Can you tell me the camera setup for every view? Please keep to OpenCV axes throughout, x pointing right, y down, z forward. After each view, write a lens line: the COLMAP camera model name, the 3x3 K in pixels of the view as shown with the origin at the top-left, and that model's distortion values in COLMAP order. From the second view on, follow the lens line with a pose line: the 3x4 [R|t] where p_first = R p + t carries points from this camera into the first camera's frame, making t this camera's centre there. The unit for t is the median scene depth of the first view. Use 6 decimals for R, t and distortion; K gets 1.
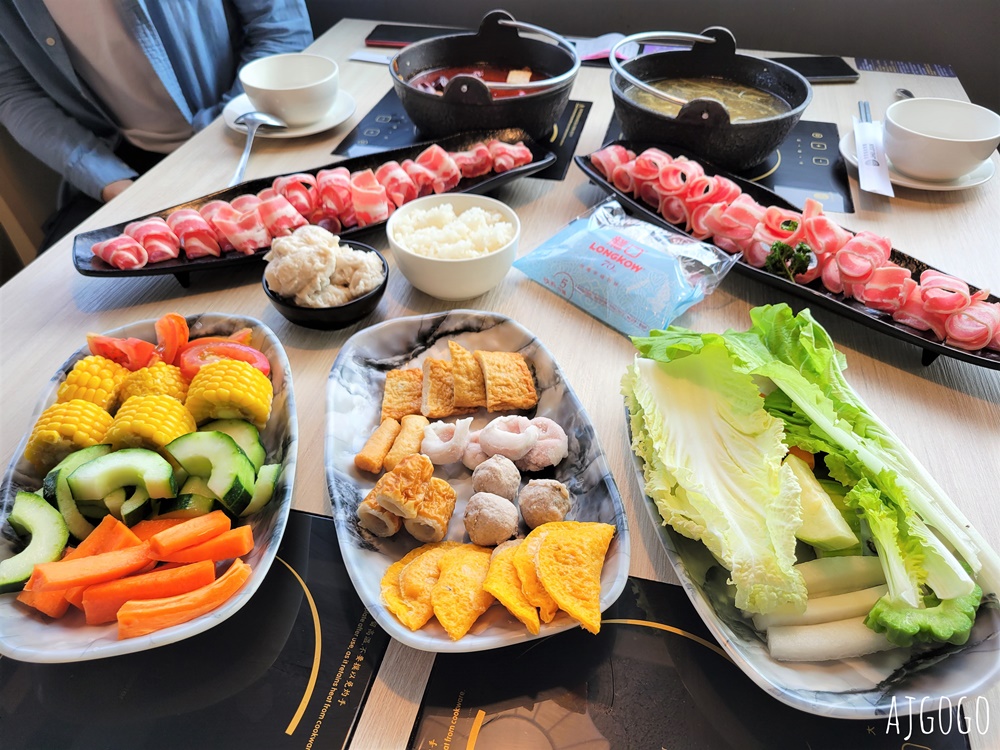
lens RADIAL K [[753.1, 0, 500.0], [0, 753.1, 375.0], [0, 0, 1]] dist [0.012284, 0.001270]
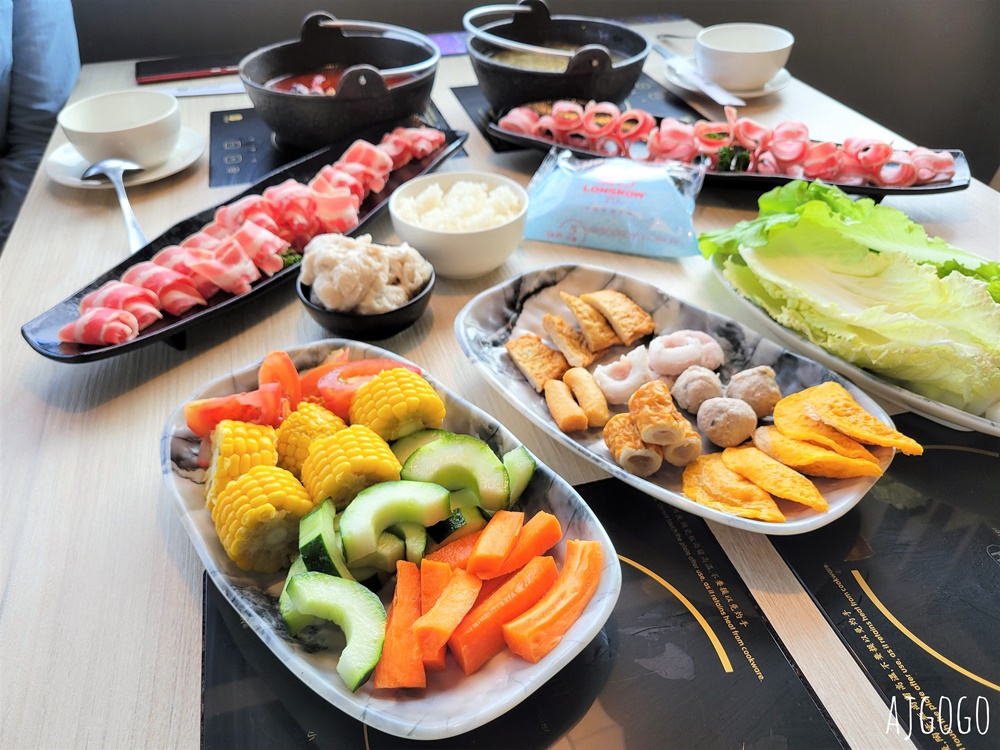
lens RADIAL K [[753.1, 0, 500.0], [0, 753.1, 375.0], [0, 0, 1]] dist [0.012284, 0.001270]
pose [[0.871763, -0.315853, 0.374520, -0.491374], [0.331144, 0.943257, 0.024702, 0.005298], [-0.361071, 0.102485, 0.926890, 0.124816]]
